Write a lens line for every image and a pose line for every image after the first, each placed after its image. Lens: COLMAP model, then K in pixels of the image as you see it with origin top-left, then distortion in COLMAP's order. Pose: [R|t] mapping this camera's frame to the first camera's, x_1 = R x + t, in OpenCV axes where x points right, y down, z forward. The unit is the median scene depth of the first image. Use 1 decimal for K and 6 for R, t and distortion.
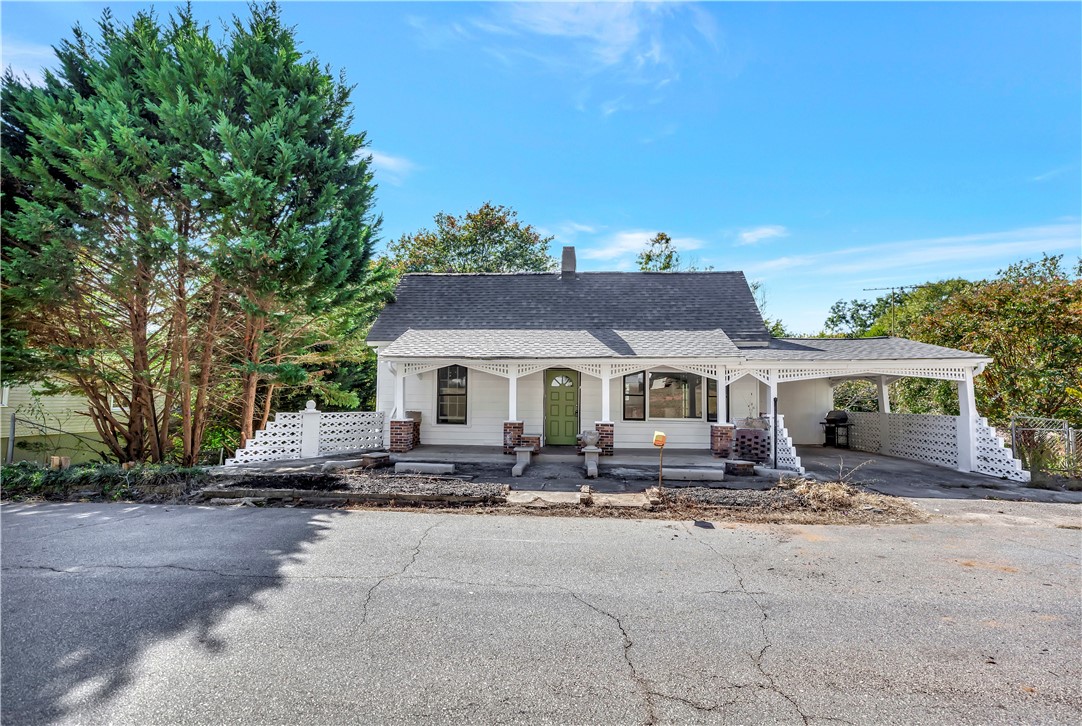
lens RADIAL K [[502.2, 0, 541.0], [0, 502.2, 363.0], [0, 0, 1]] dist [-0.025573, 0.000313]
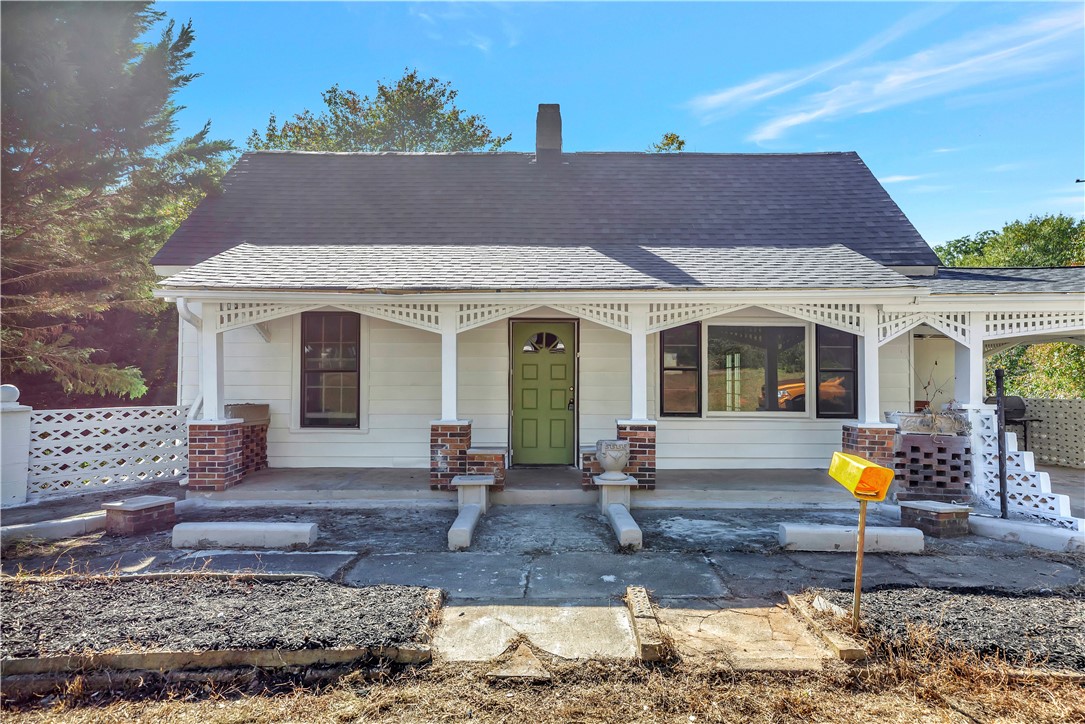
lens RADIAL K [[654.5, 0, 542.5], [0, 654.5, 362.0], [0, 0, 1]] dist [0.020776, 0.000965]
pose [[0.996398, -0.004556, 0.084681, -0.019187], [0.001324, 0.999270, 0.038188, 0.032610], [-0.084793, -0.037939, 0.995676, 0.351372]]
